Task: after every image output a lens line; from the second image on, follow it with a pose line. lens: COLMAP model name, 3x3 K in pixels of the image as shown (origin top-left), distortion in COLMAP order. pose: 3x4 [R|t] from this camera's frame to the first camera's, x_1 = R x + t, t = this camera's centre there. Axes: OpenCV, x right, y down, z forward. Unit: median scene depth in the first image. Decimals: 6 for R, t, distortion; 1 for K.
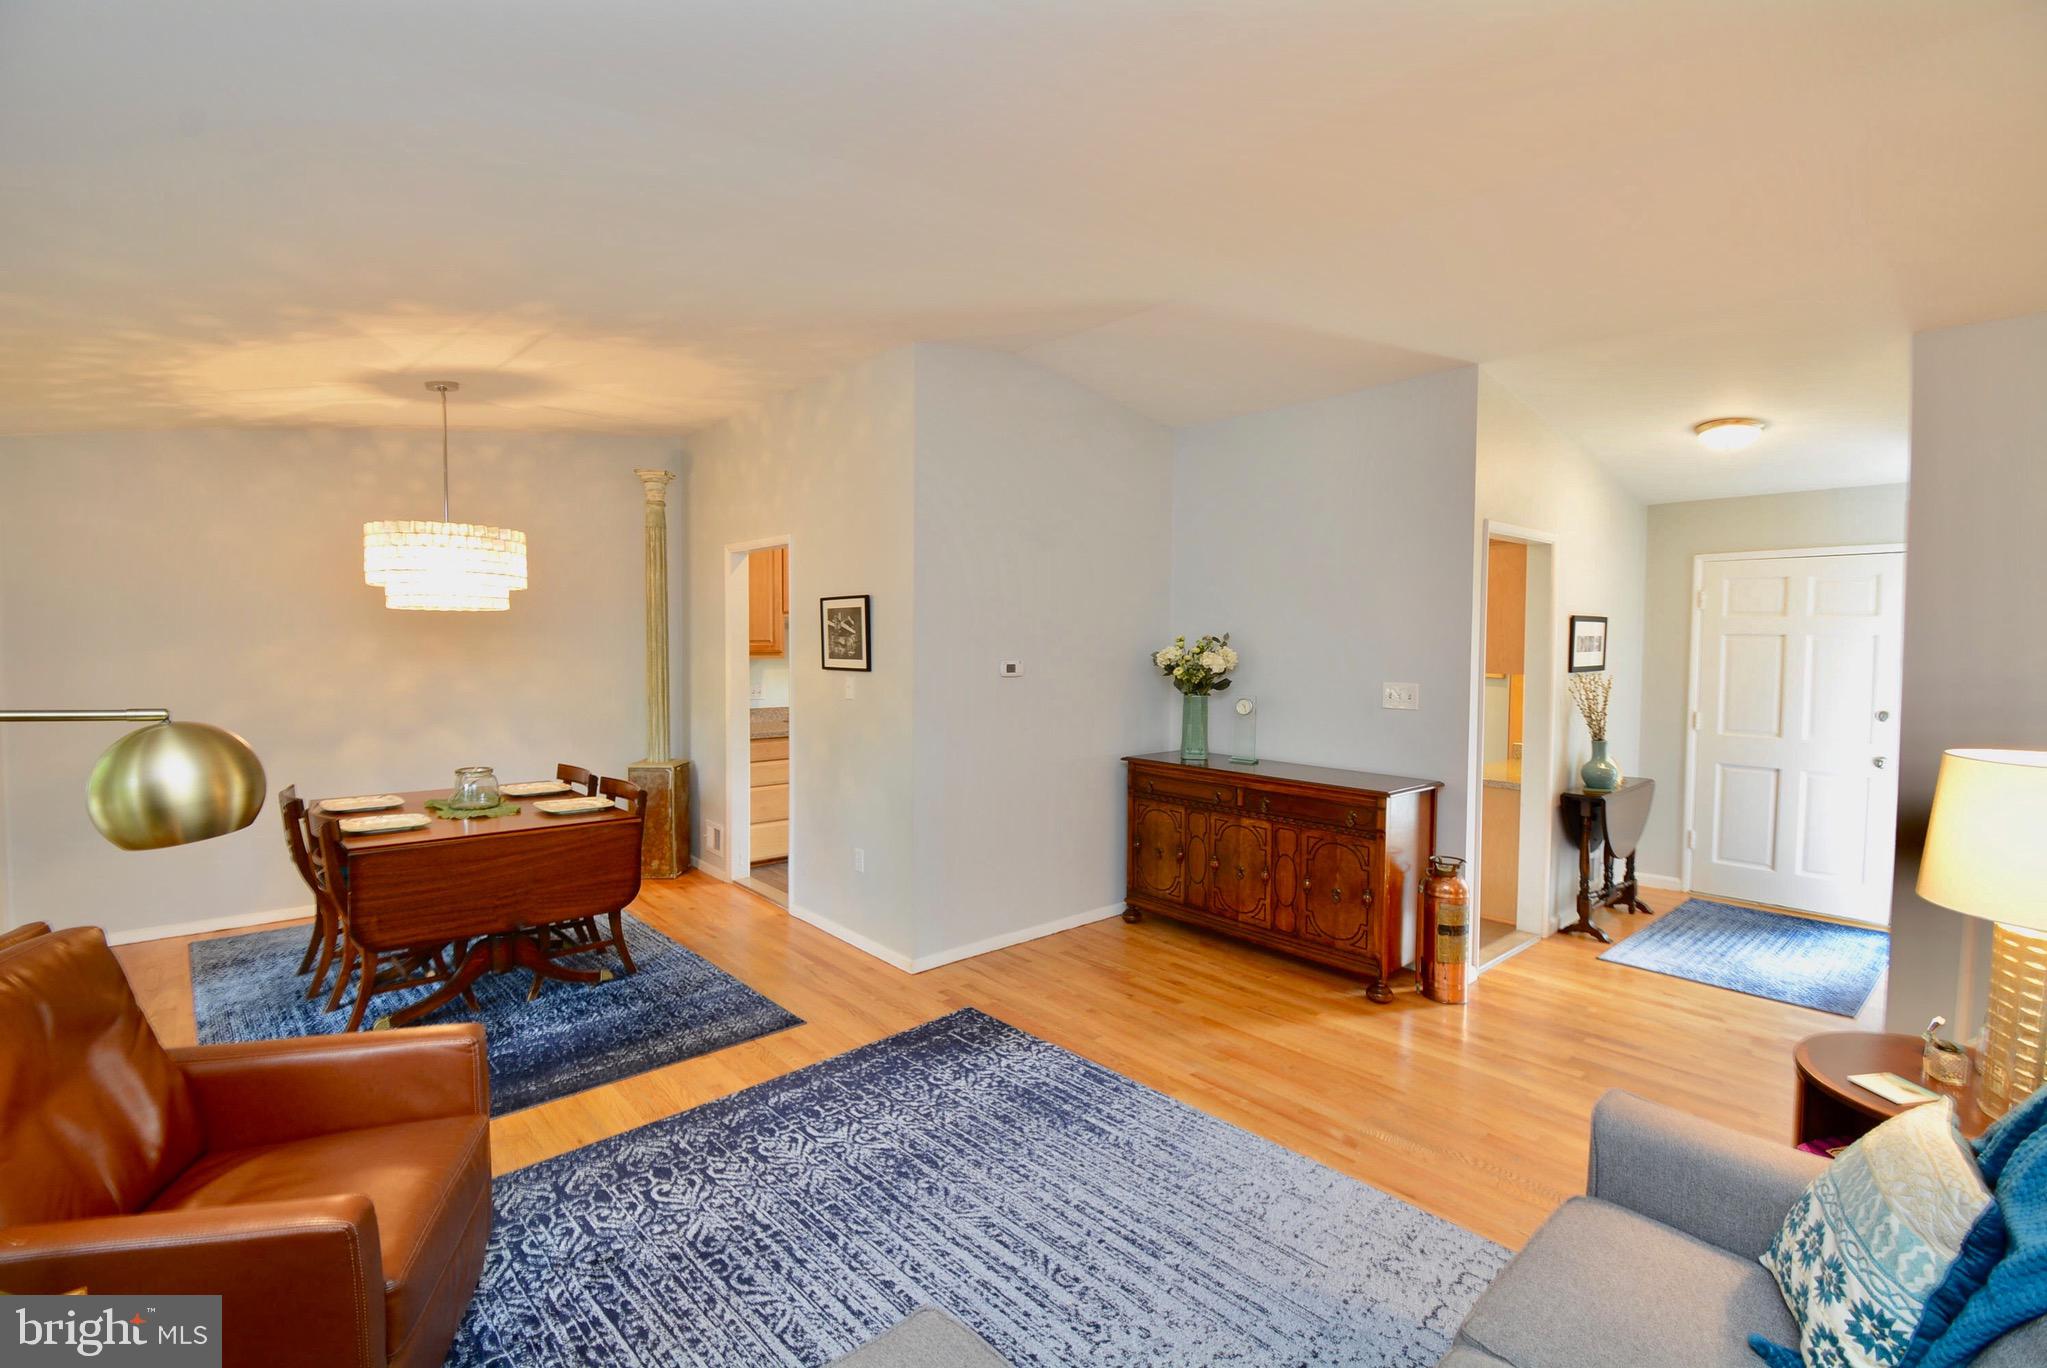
lens RADIAL K [[910.5, 0, 1030.1], [0, 910.5, 695.3], [0, 0, 1]] dist [-0.010112, -0.002851]
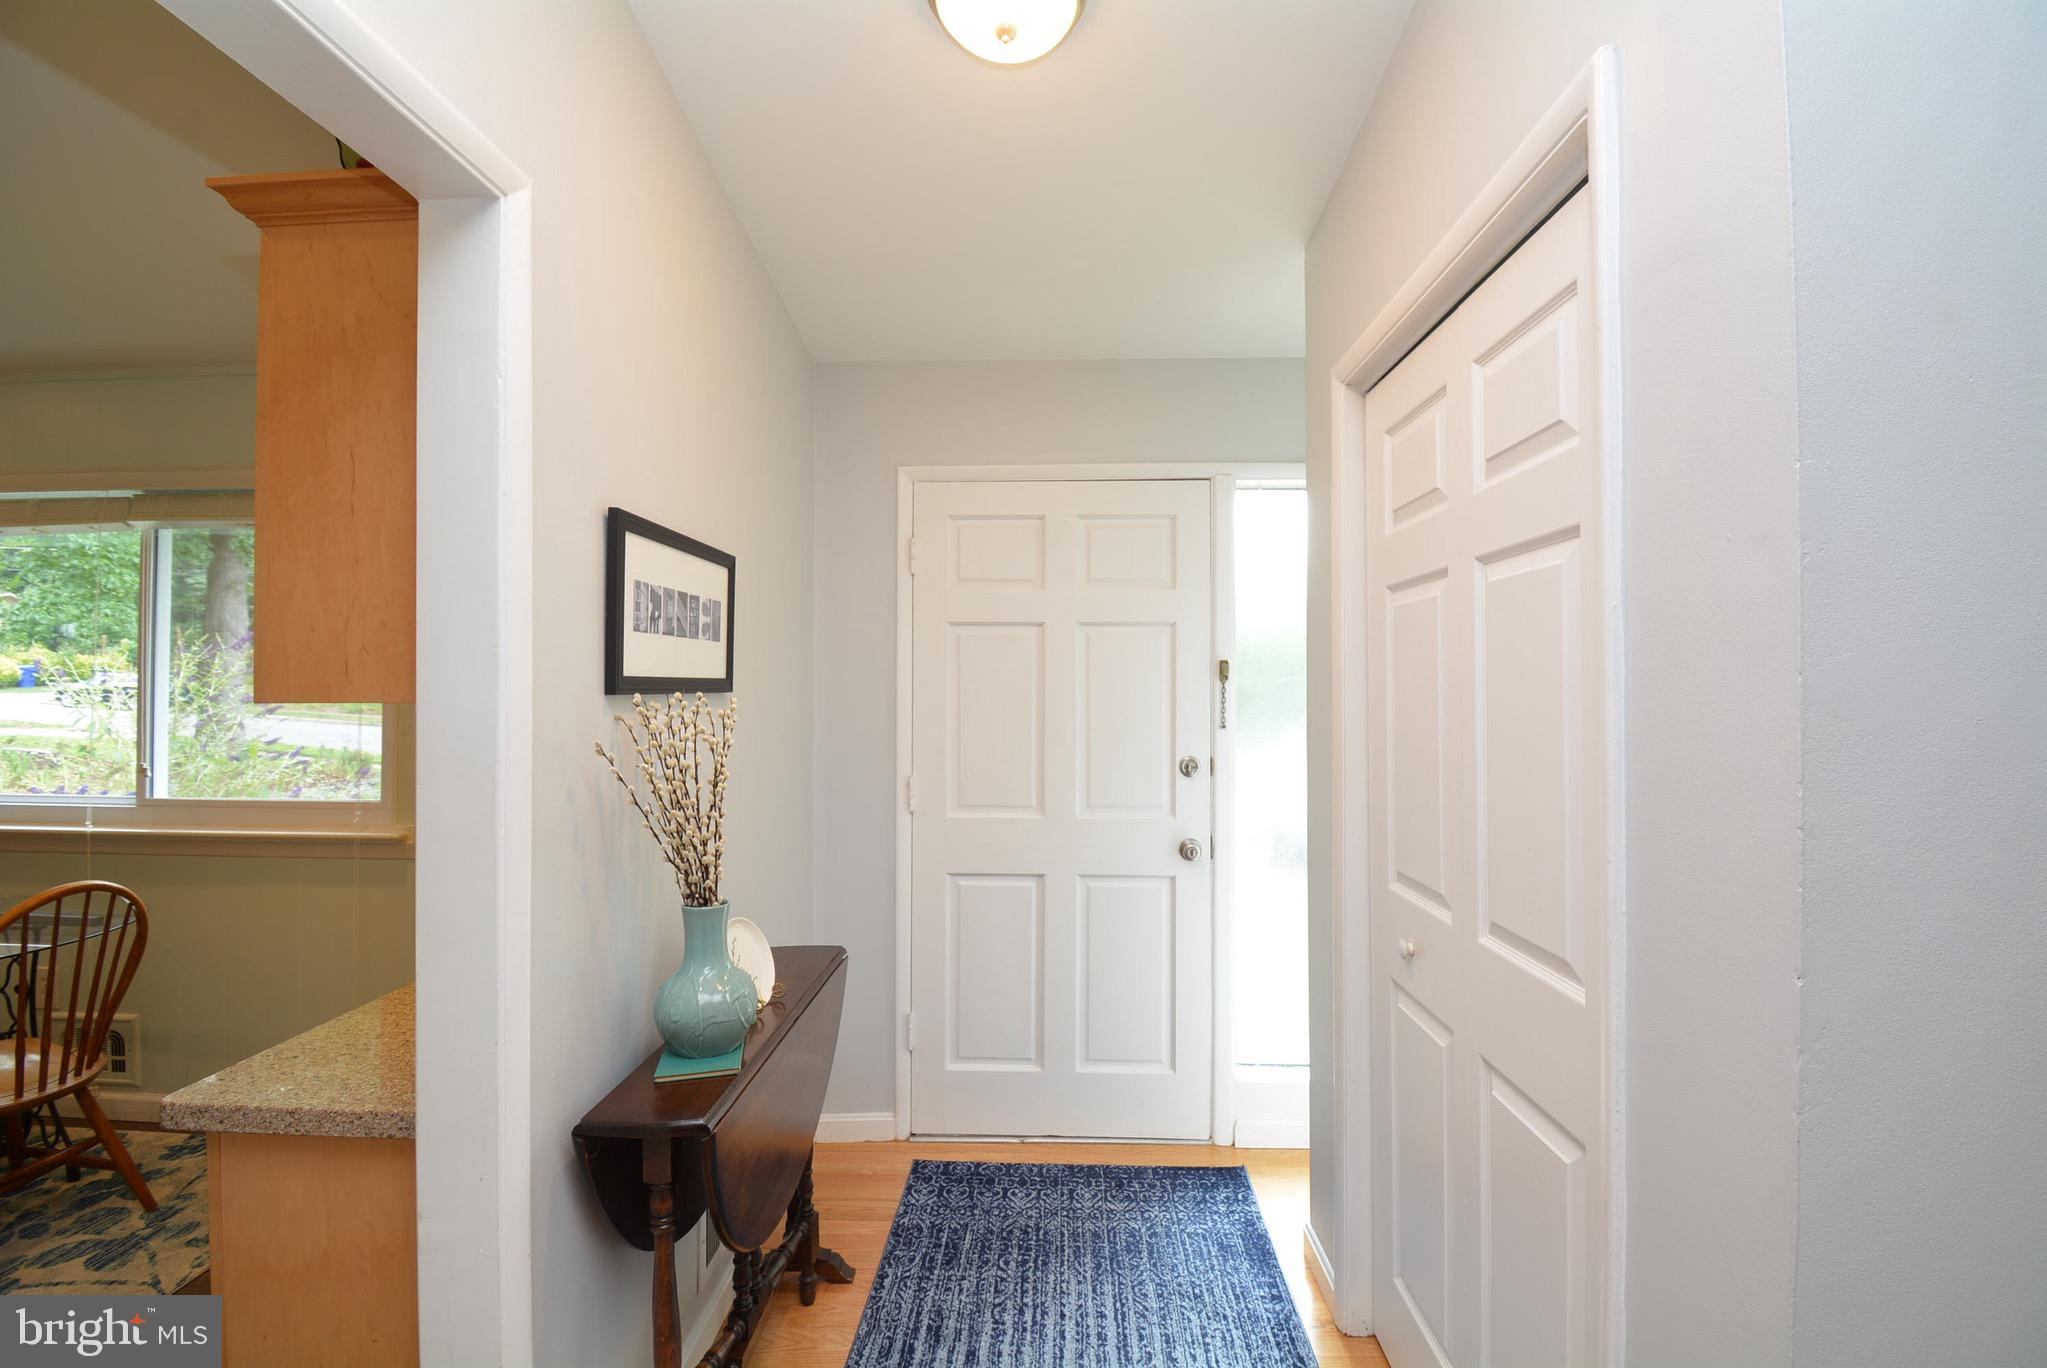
lens RADIAL K [[910.5, 0, 1023.9], [0, 910.5, 684.3], [0, 0, 1]] dist [-0.010112, -0.002851]
pose [[0.692899, 0.000232, 0.721035, 0.464459], [0.036106, 0.998734, -0.035018, -0.013314], [-0.720130, 0.050298, 0.692013, 0.675950]]
